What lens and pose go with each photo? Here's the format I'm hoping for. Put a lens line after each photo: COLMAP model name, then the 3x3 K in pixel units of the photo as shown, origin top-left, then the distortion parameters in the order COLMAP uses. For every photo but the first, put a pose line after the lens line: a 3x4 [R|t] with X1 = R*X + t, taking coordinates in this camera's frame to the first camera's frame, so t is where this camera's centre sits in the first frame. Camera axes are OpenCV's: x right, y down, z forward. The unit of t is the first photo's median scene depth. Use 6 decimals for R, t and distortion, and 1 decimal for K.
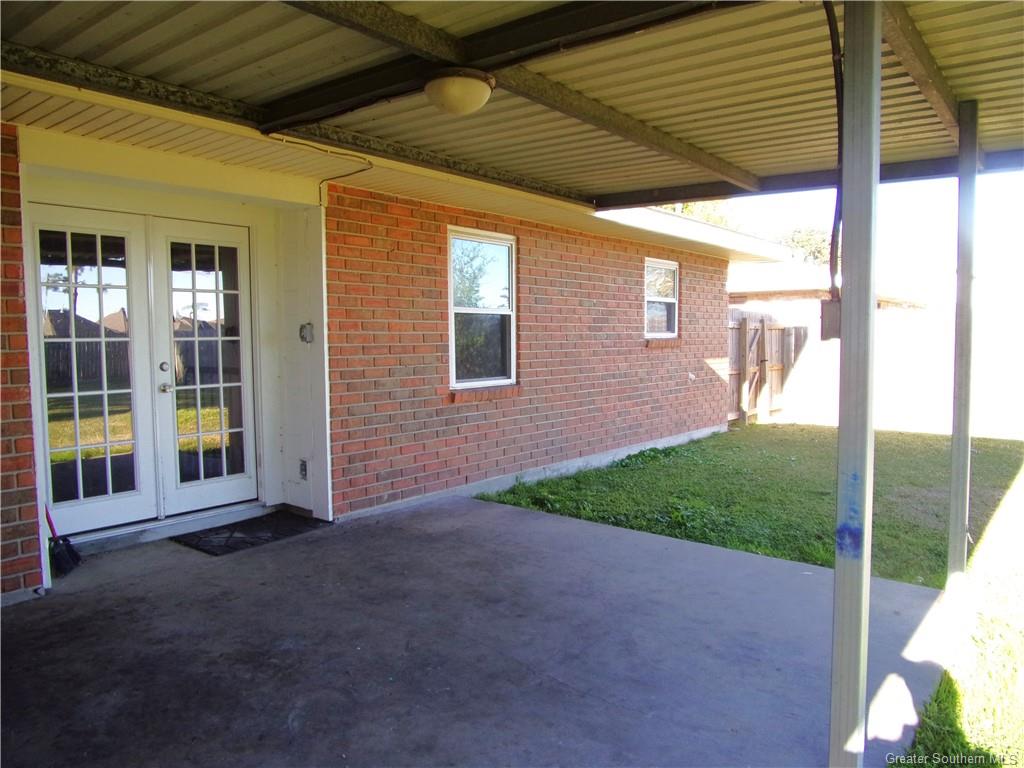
lens RADIAL K [[739.8, 0, 512.0], [0, 739.8, 384.0], [0, 0, 1]] dist [-0.056008, 0.000860]
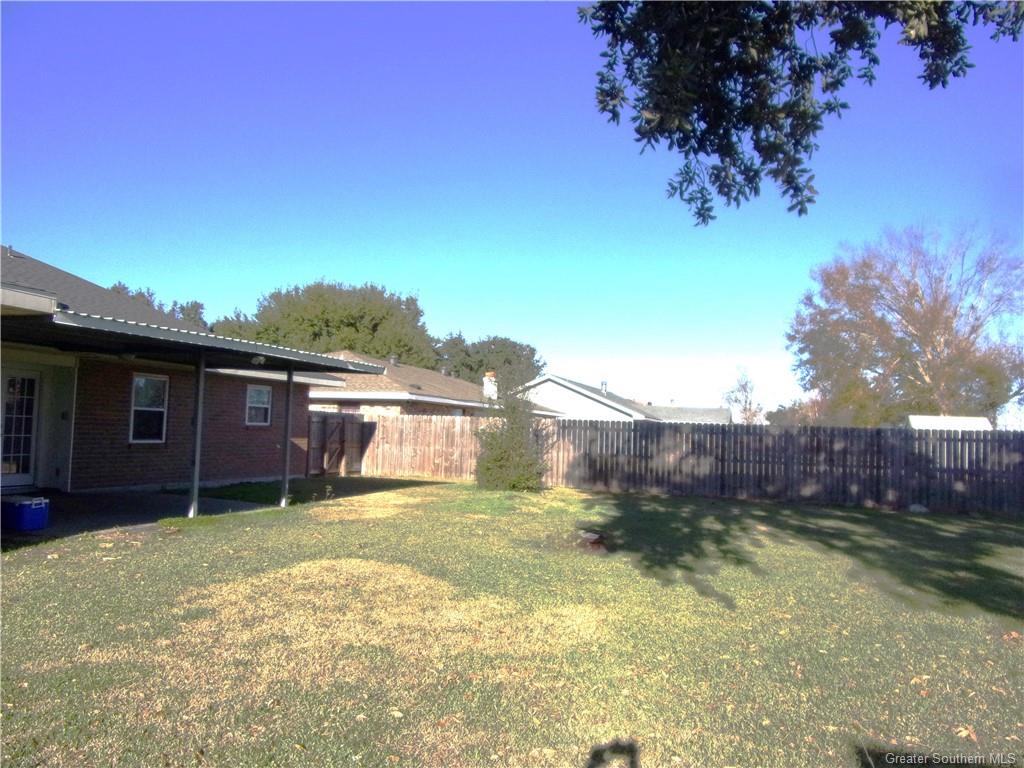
lens RADIAL K [[739.8, 0, 512.0], [0, 739.8, 384.0], [0, 0, 1]] dist [-0.056008, 0.000860]
pose [[0.945719, 0.067226, 0.317956, 0.276881], [-0.030200, 0.992317, -0.119979, 0.054349], [-0.323578, 0.103864, 0.940483, -1.363874]]
